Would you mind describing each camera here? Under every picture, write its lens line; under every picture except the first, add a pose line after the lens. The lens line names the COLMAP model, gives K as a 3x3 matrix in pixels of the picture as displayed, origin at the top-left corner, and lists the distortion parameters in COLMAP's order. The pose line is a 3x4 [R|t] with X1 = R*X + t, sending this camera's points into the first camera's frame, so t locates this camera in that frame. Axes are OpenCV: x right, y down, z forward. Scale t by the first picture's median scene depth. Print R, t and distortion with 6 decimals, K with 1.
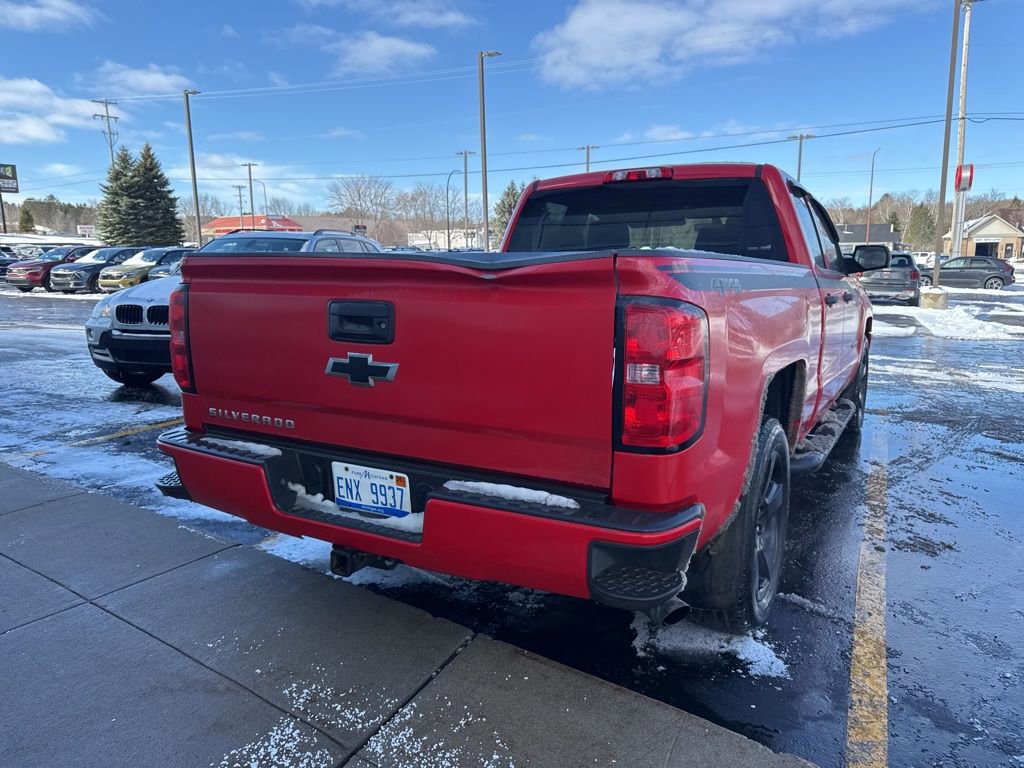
lens RADIAL K [[724.6, 0, 516.6], [0, 724.6, 378.1], [0, 0, 1]] dist [0.038302, -0.045089]
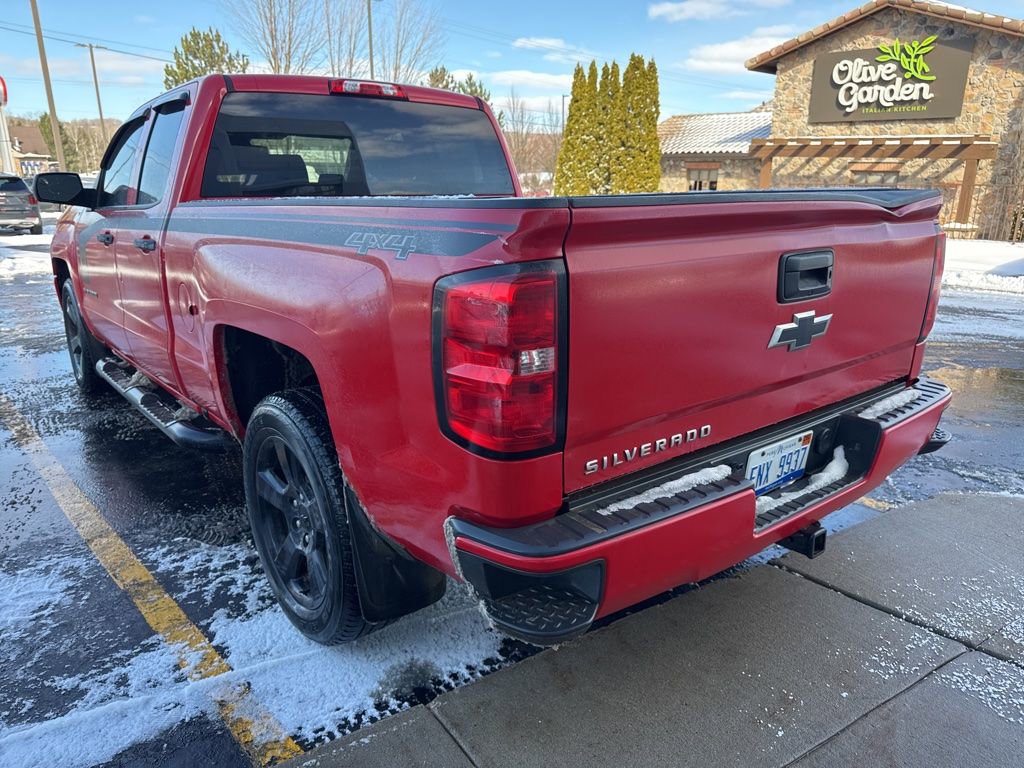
lens RADIAL K [[724.6, 0, 512.5], [0, 724.6, 392.8], [0, 0, 1]] dist [0.038302, -0.045089]
pose [[0.369795, -0.258886, 0.892317, -0.155436], [0.148636, 0.964511, 0.218234, -0.024764], [-0.917147, 0.051928, 0.395151, 0.133519]]
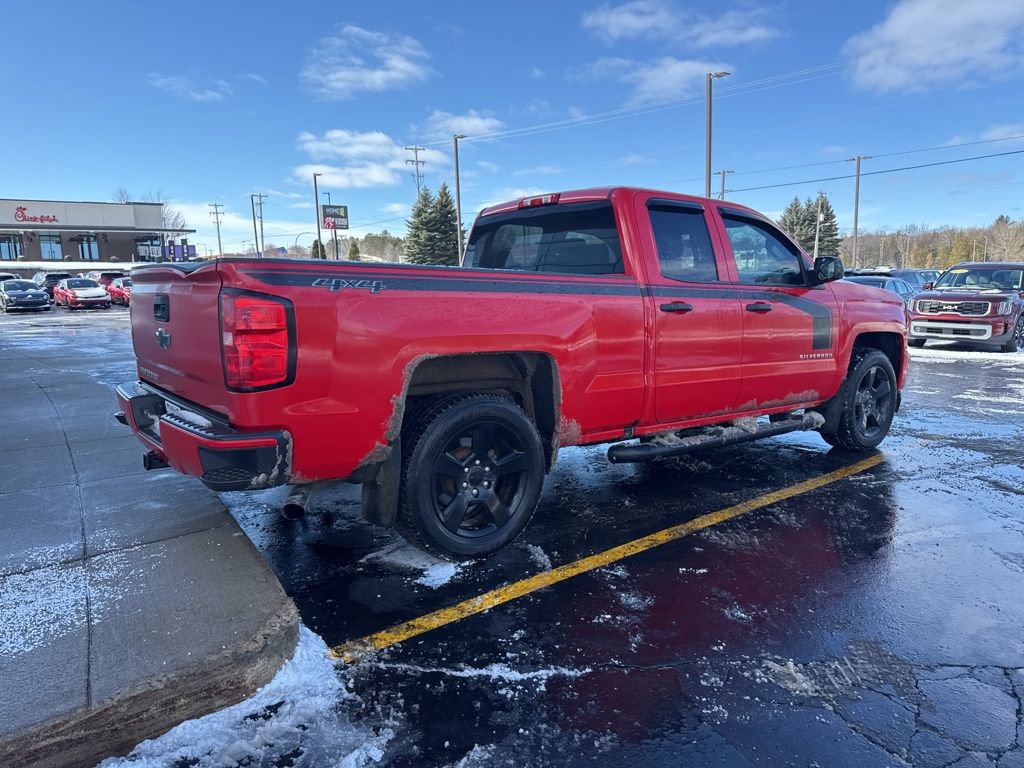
lens RADIAL K [[724.6, 0, 518.4], [0, 724.6, 385.8], [0, 0, 1]] dist [0.038302, -0.045089]
pose [[0.928885, 0.046457, -0.367444, 0.148664], [-0.054064, 0.998483, -0.010432, 0.008525], [0.366402, 0.029556, 0.929987, -0.025413]]
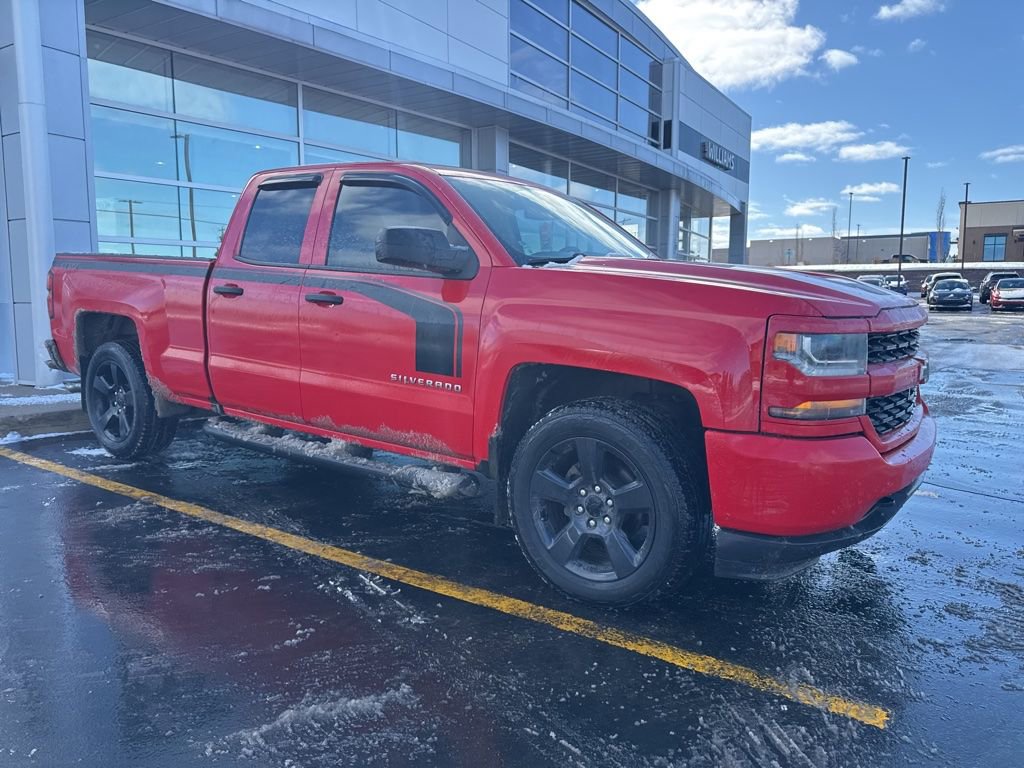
lens RADIAL K [[724.6, 0, 509.4], [0, 724.6, 376.4], [0, 0, 1]] dist [0.038302, -0.045089]
pose [[-0.101671, 0.127826, -0.986572, 0.353013], [-0.171655, 0.974582, 0.143962, -0.050831], [0.979897, 0.183987, -0.077144, 0.366250]]
